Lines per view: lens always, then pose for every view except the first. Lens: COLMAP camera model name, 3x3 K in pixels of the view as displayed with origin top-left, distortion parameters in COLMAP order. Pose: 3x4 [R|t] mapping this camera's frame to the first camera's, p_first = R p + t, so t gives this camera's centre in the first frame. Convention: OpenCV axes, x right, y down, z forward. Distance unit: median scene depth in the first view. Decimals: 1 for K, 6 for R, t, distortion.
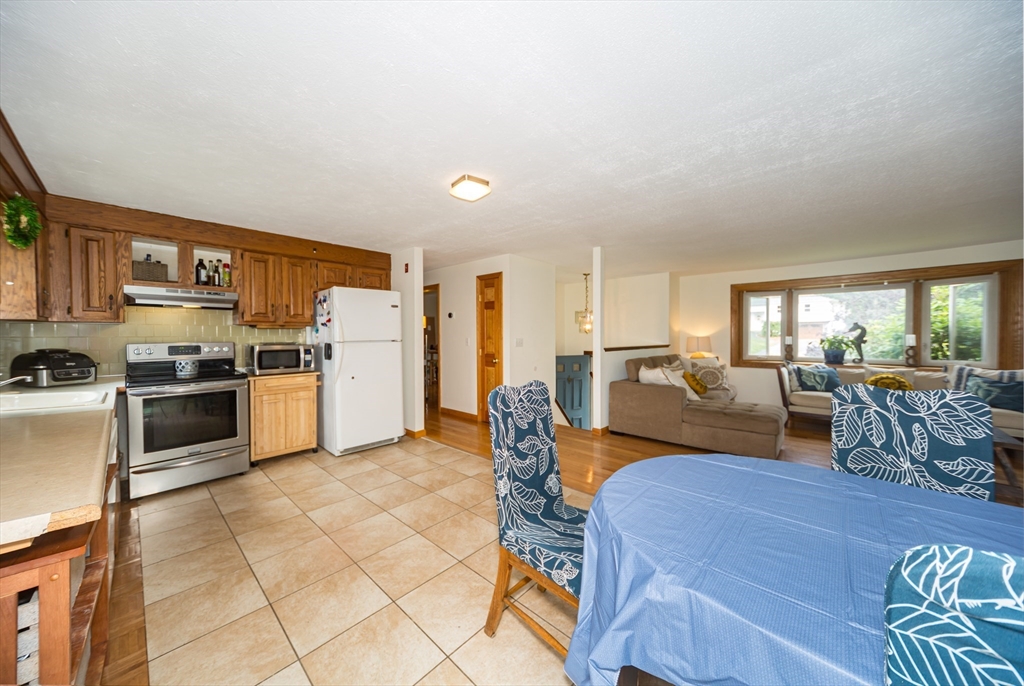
lens RADIAL K [[352.7, 0, 491.3], [0, 352.7, 337.8], [0, 0, 1]] dist [0.001491, 0.000176]
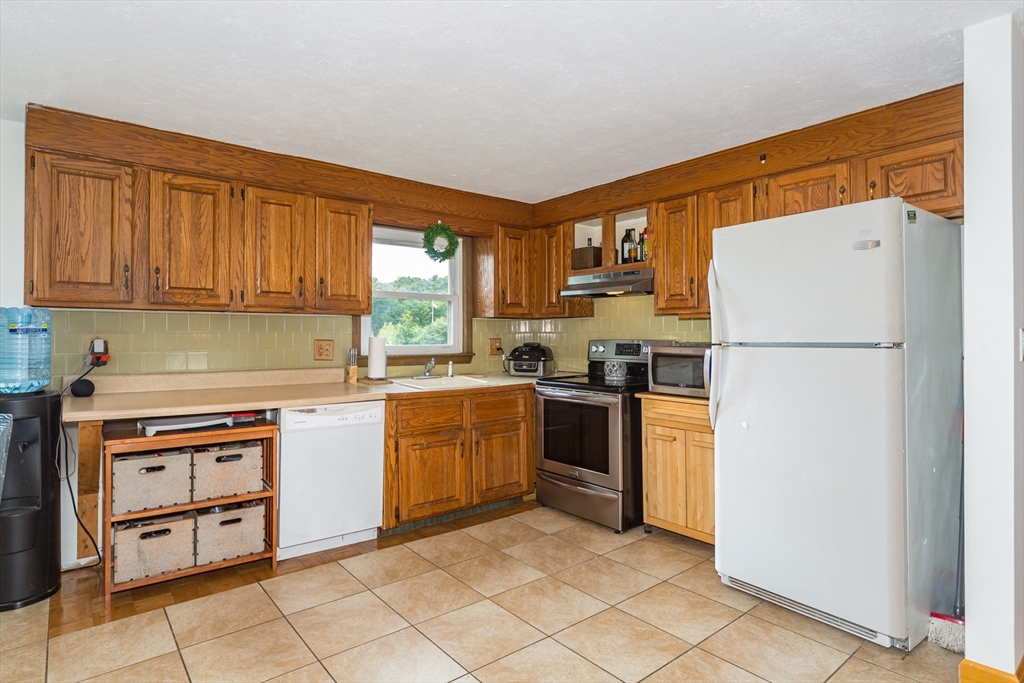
lens RADIAL K [[539.3, 0, 485.7], [0, 539.3, 327.3], [0, 0, 1]] dist [0.001673, -0.000225]
pose [[-0.132893, -0.008248, -0.991096, 0.362114], [-0.005392, 0.999957, -0.007599, -0.003353], [0.991116, 0.004334, -0.132932, 0.855184]]
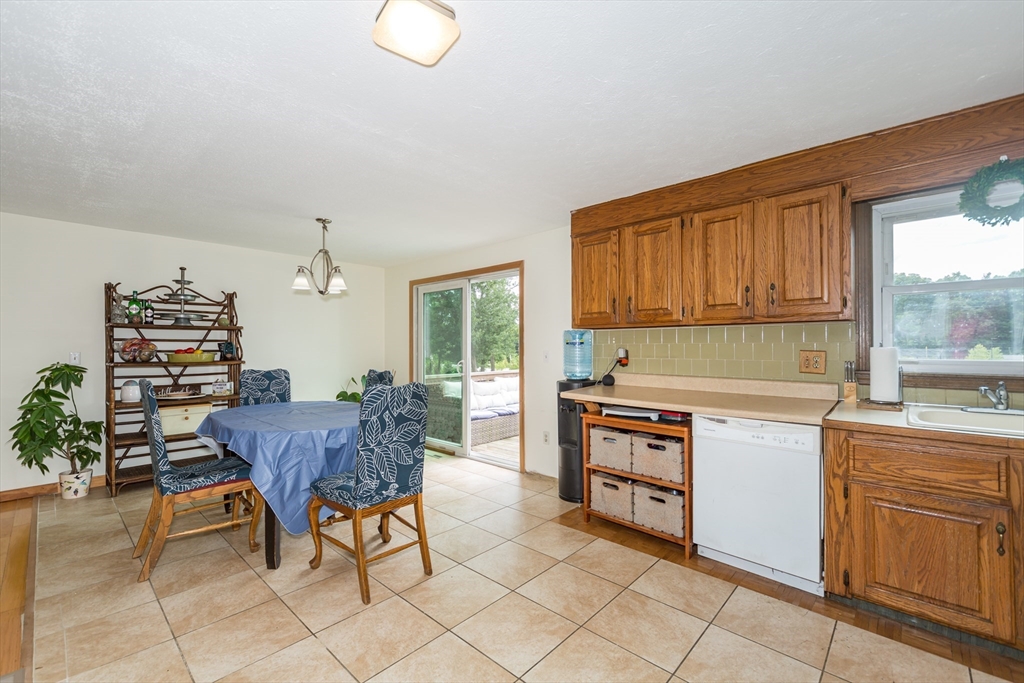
lens RADIAL K [[433.8, 0, 512.0], [0, 433.8, 341.5], [0, 0, 1]] dist [-0.000170, -0.000074]
pose [[-0.999672, 0.008397, -0.024204, -0.126987], [0.008519, 0.999952, -0.004920, -0.001212], [0.024161, -0.005124, -0.999695, 1.161387]]
